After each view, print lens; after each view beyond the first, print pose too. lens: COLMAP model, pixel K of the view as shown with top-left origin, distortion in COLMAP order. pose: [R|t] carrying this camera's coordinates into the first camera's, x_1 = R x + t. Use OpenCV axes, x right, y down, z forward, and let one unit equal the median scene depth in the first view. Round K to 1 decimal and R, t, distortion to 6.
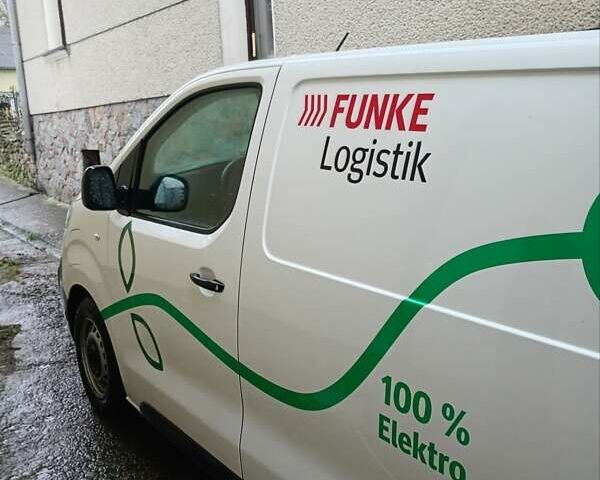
lens RADIAL K [[670.7, 0, 299.6], [0, 670.7, 239.4], [0, 0, 1]] dist [0.050231, 0.000000]
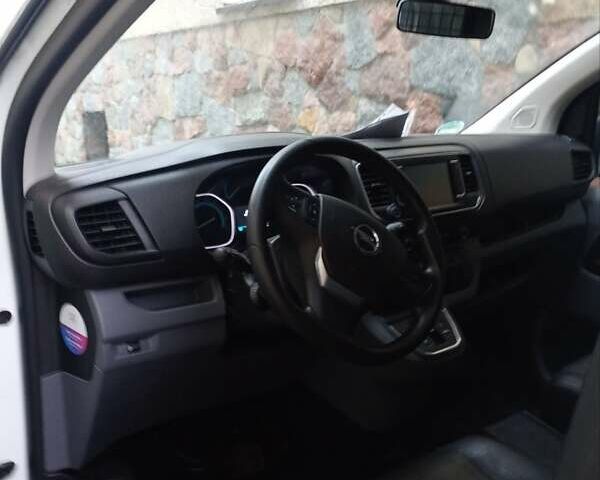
lens RADIAL K [[670.7, 0, 297.3], [0, 670.7, 242.4], [0, 0, 1]] dist [0.050231, 0.000000]
pose [[0.999090, 0.036284, 0.022426, -0.123759], [-0.037287, 0.998242, 0.046062, -0.116653], [-0.020715, -0.046856, 0.998687, 0.893312]]
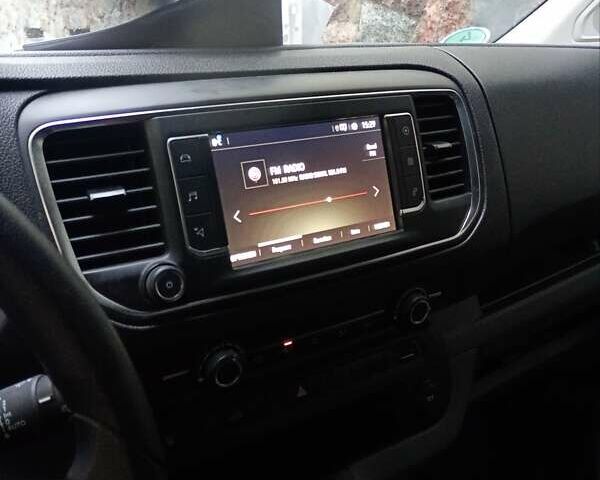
lens RADIAL K [[670.7, 0, 299.9], [0, 670.7, 237.1], [0, 0, 1]] dist [0.050231, 0.000000]
pose [[0.996767, 0.059282, -0.054234, 0.039648], [-0.050848, 0.988054, 0.145477, -0.166172], [0.062210, -0.142249, 0.987874, 1.358106]]
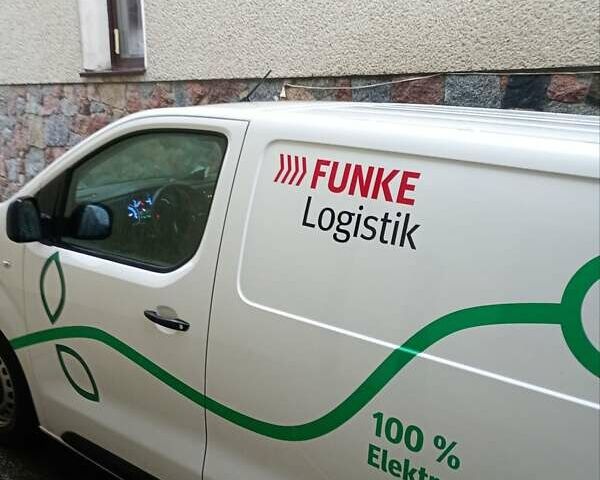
lens RADIAL K [[670.7, 0, 301.9], [0, 670.7, 240.8], [0, 0, 1]] dist [0.050231, 0.000000]
pose [[0.961863, -0.014881, 0.273126, -0.226985], [0.004888, 0.999295, 0.037231, -0.100601], [-0.273487, -0.034476, 0.961258, -0.055913]]
